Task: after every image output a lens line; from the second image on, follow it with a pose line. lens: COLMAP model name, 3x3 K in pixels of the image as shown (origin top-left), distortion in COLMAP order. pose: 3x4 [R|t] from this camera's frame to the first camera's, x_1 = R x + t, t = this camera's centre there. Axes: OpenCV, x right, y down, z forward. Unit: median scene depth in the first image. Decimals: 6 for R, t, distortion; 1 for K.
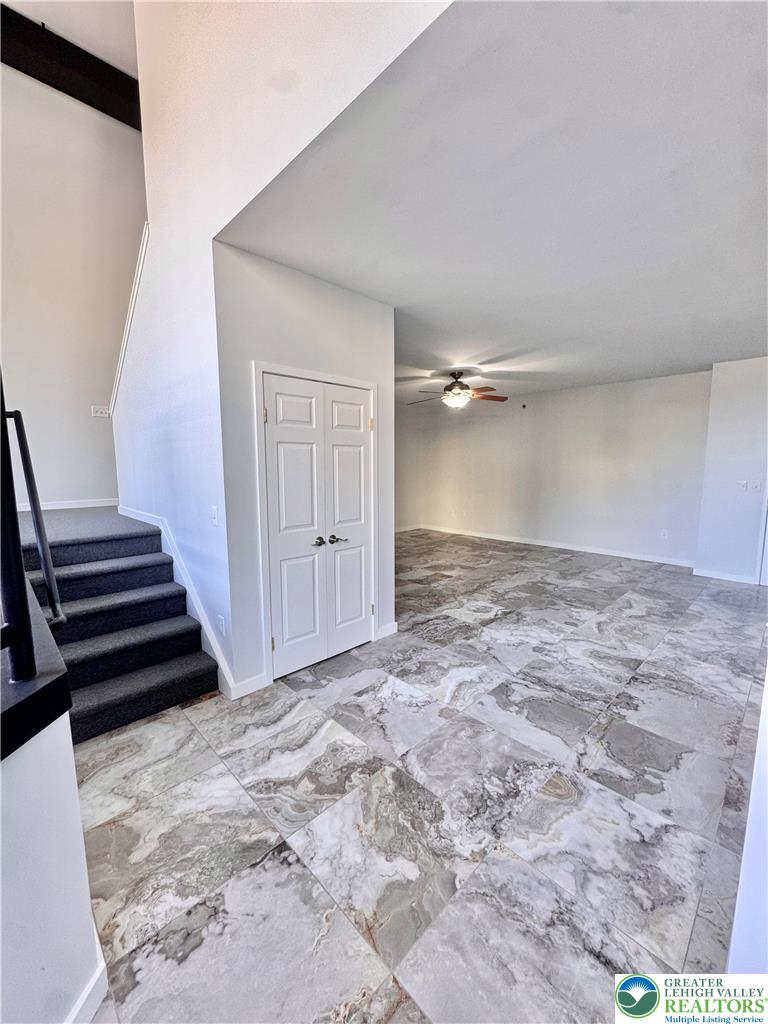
lens RADIAL K [[408.6, 0, 385.5], [0, 408.6, 511.8], [0, 0, 1]] dist [-0.003657, 0.000329]
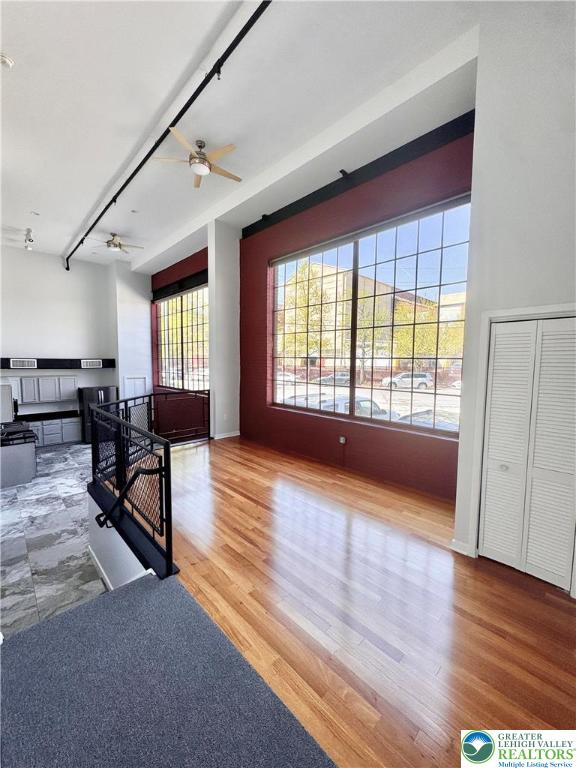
lens RADIAL K [[306.5, 0, 289.1], [0, 306.5, 383.9], [0, 0, 1]] dist [-0.003657, 0.000329]
pose [[-0.999905, -0.012085, 0.006673, -0.934068], [-0.010599, 0.981768, 0.189786, -0.458095], [-0.008845, 0.189698, -0.981803, 1.268944]]
